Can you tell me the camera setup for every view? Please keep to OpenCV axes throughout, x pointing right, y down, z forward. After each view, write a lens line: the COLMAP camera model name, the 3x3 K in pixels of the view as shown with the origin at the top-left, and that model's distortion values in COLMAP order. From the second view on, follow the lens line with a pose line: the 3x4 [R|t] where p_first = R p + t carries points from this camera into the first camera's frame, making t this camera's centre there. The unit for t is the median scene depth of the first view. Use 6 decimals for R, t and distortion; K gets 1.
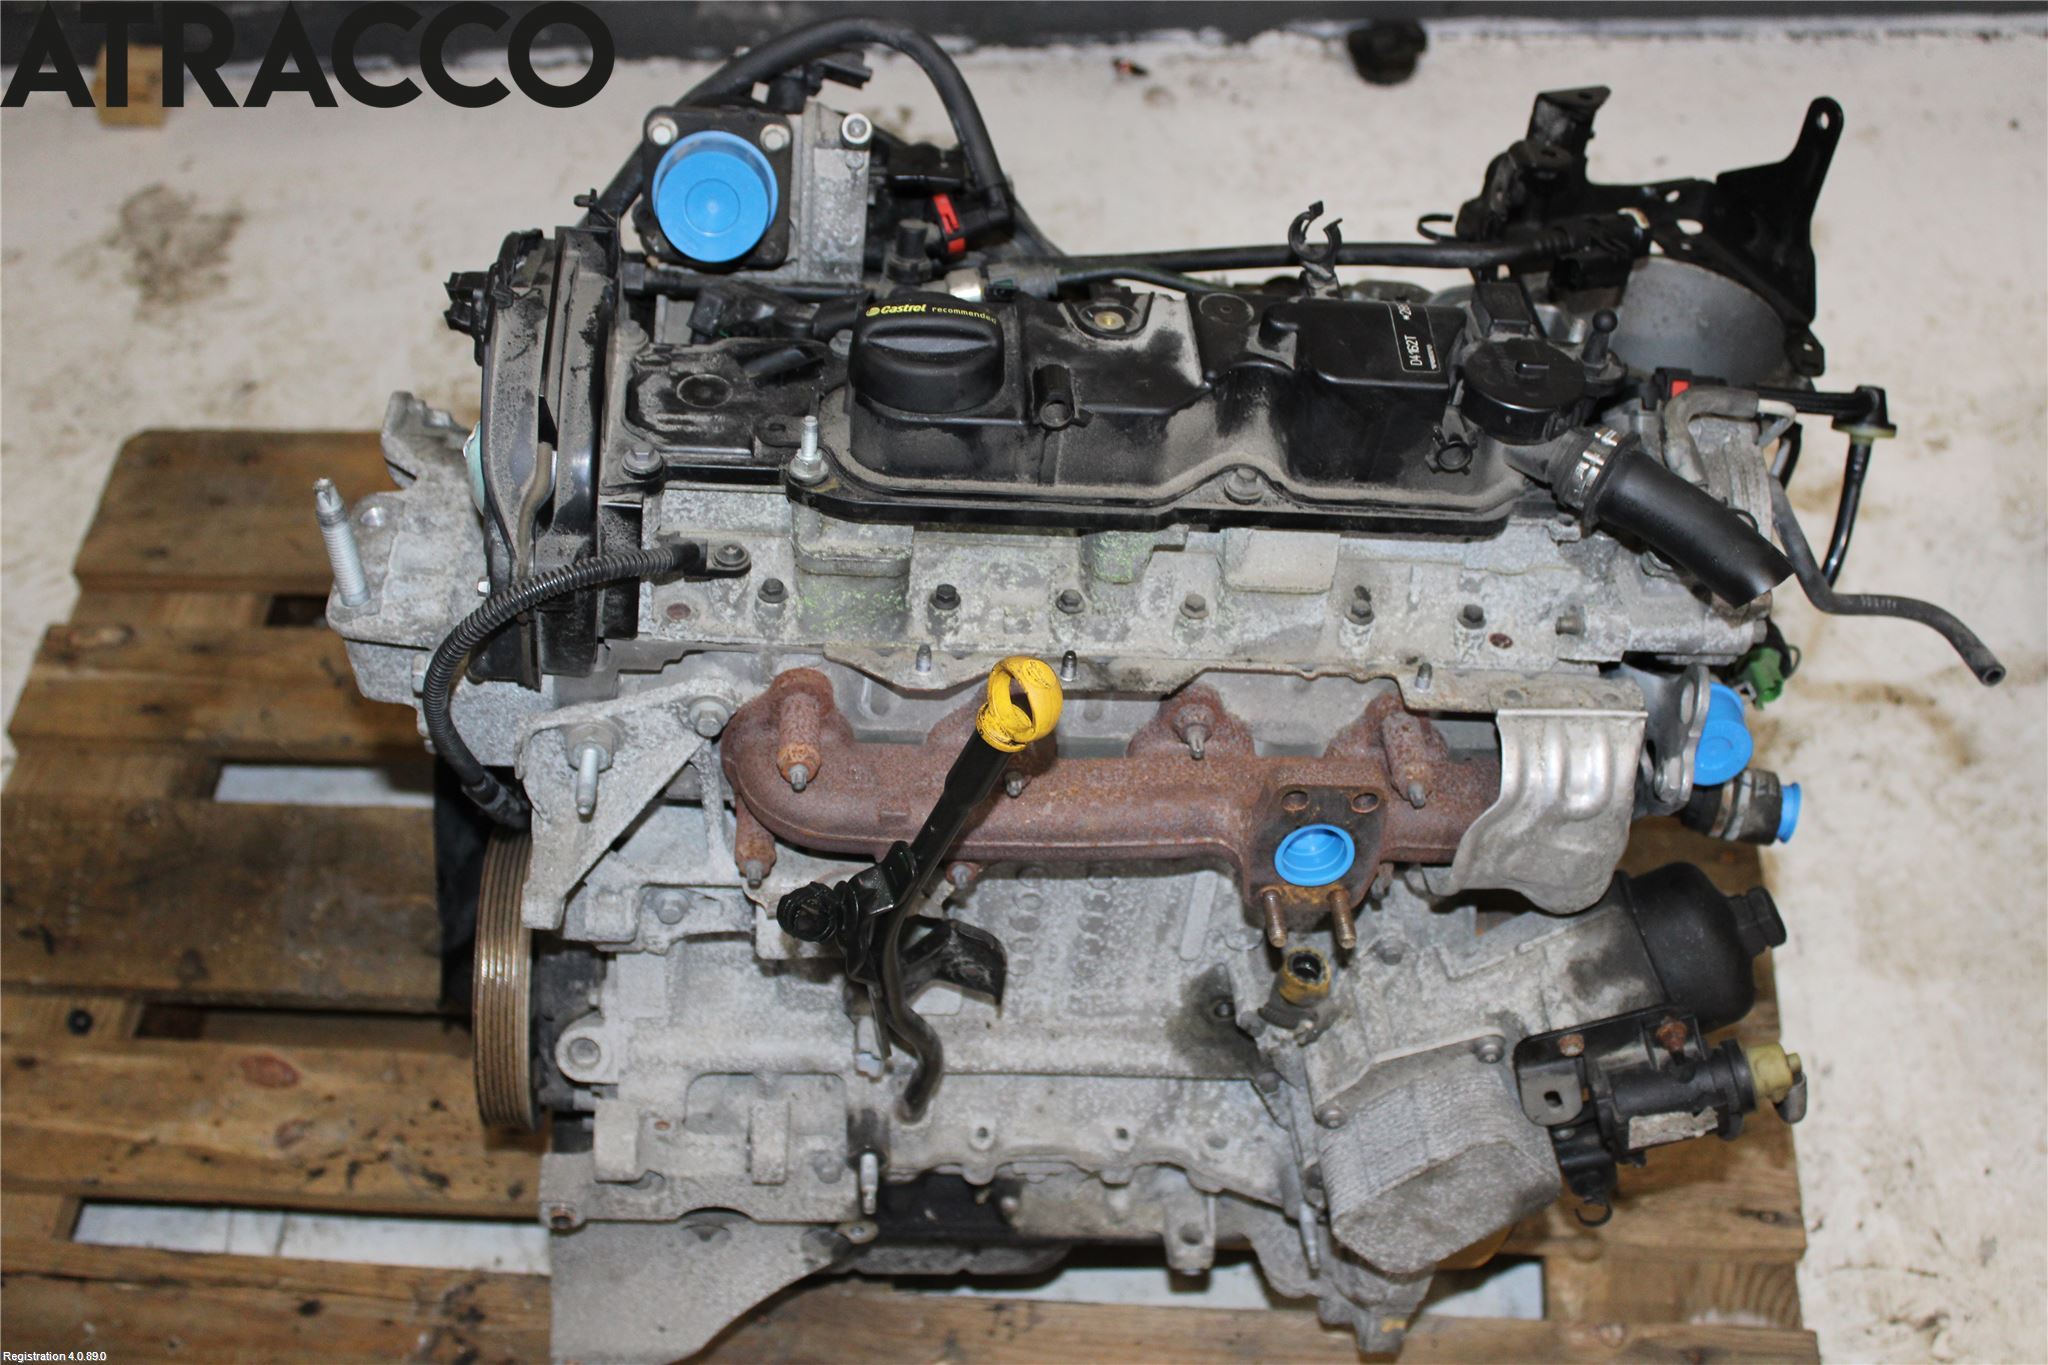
lens RADIAL K [[2299.1, 0, 1036.1], [0, 2299.1, 719.7], [0, 0, 1]] dist [-0.061504, 0.000000]
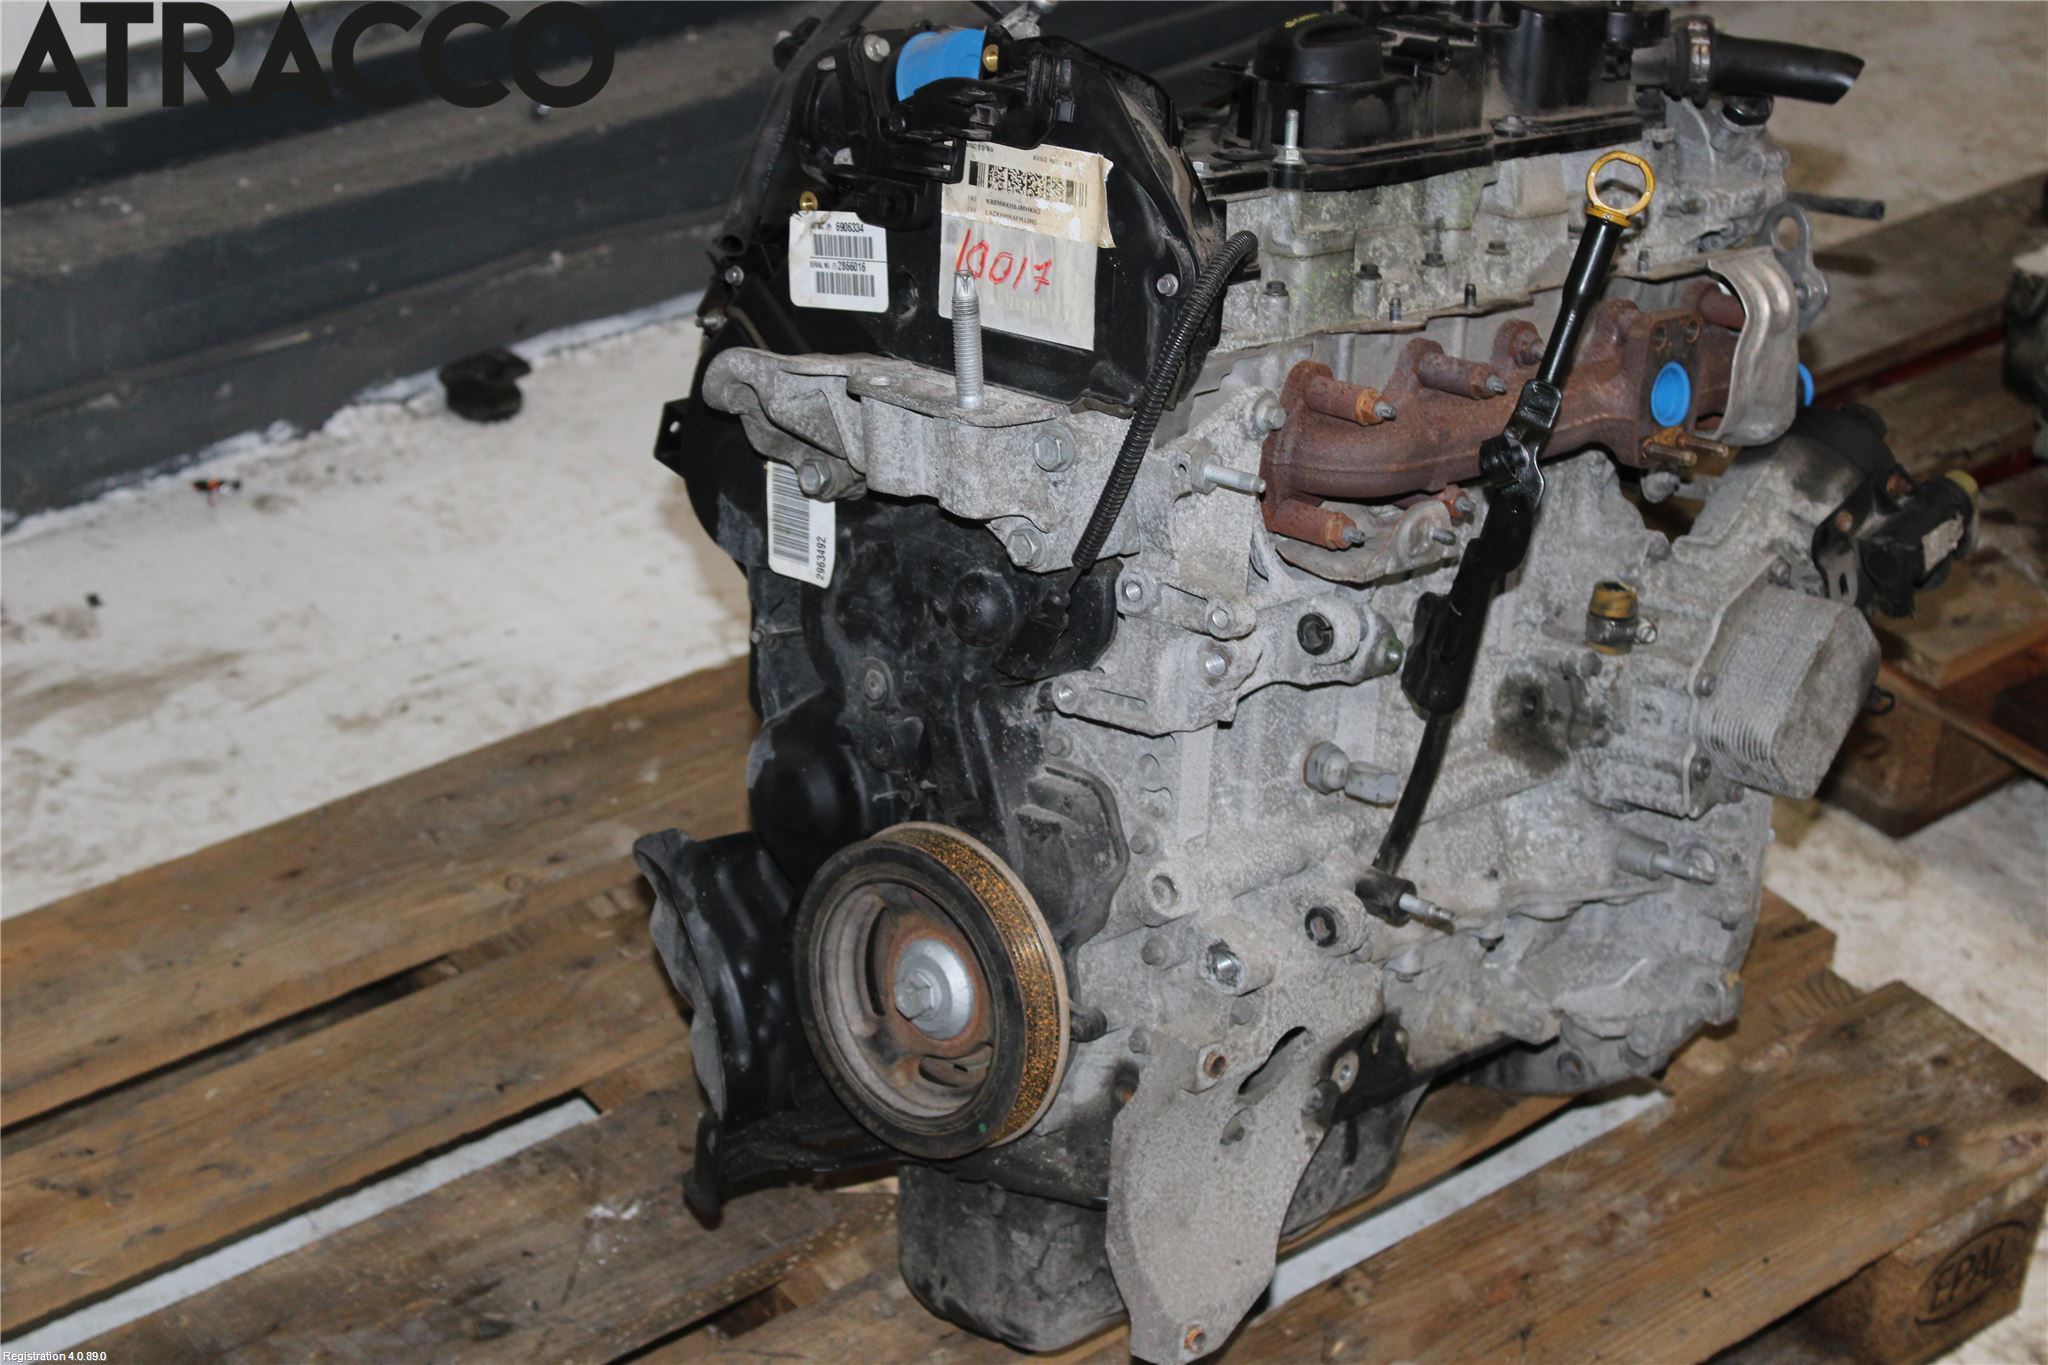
lens RADIAL K [[3765.7, 0, 1021.1], [0, 3765.7, 677.4], [0, 0, 1]] dist [0.047817, 0.000000]
pose [[0.725351, -0.270746, 0.632900, -0.633227], [0.489715, 0.849098, -0.198018, 0.182525], [-0.483782, 0.453574, 0.748482, -0.114031]]
